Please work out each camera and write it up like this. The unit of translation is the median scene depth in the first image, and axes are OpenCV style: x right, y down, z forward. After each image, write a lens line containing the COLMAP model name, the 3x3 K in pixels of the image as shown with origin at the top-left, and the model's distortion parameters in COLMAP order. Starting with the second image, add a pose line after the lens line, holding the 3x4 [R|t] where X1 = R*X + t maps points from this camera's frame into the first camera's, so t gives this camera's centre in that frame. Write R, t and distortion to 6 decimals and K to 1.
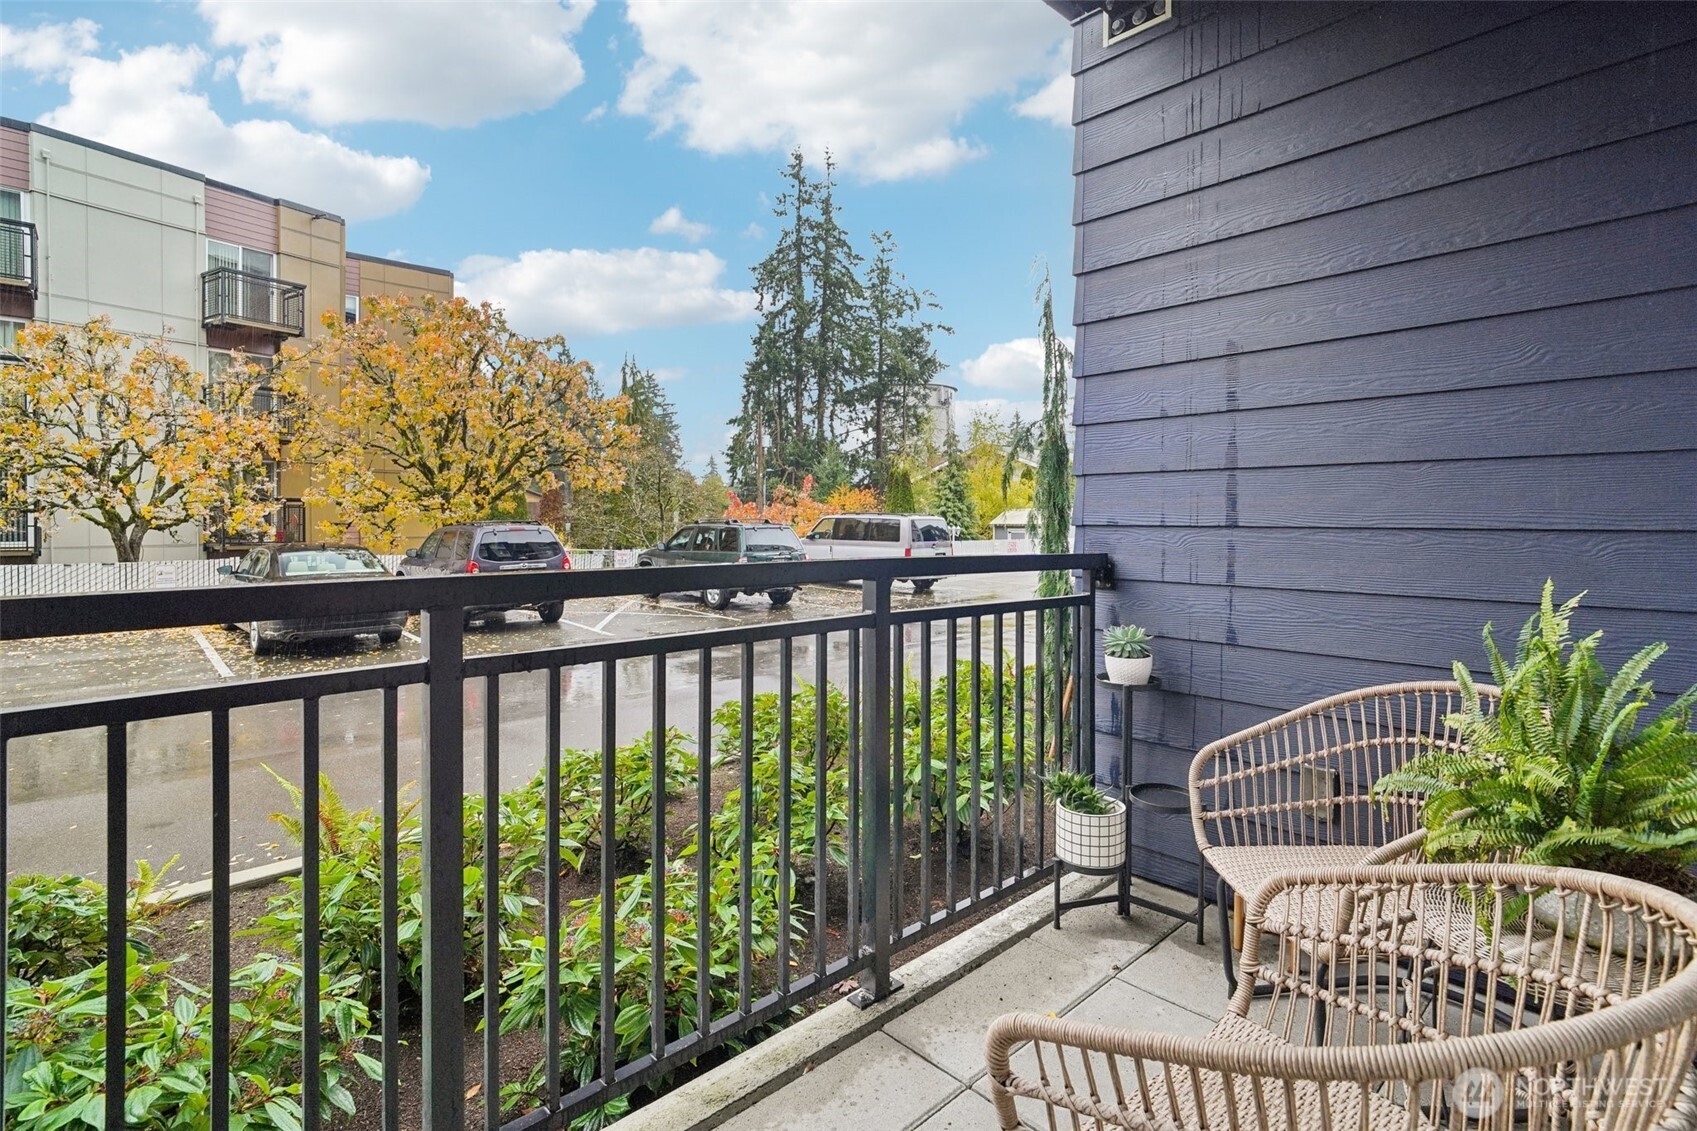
lens RADIAL K [[806.1, 0, 858.2], [0, 806.1, 523.8], [0, 0, 1]] dist [0.001615, 0.000533]
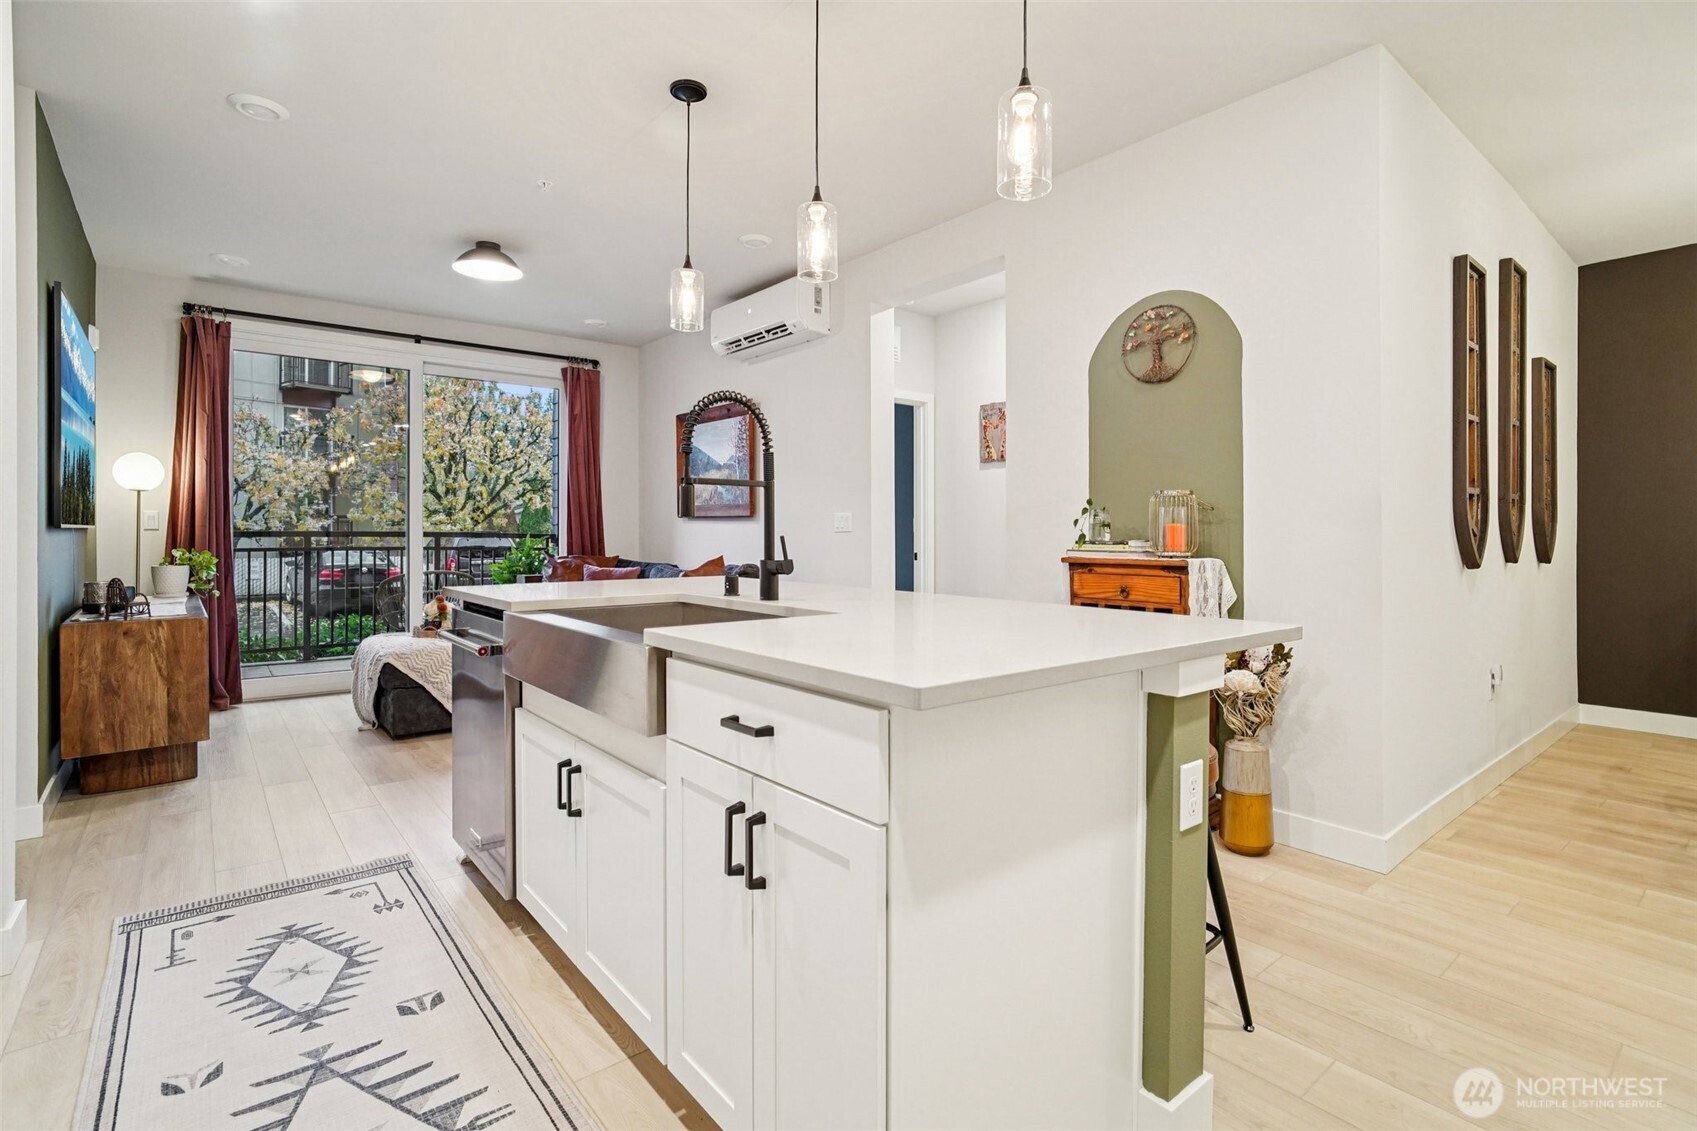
lens RADIAL K [[810.3, 0, 872.0], [0, 810.3, 533.5], [0, 0, 1]] dist [0.001251, 0.000251]
pose [[0.998518, 0.000774, -0.054424, 0.280082], [-0.001252, 0.999961, -0.008749, 0.010105], [0.054415, 0.008804, 0.998480, -0.333020]]
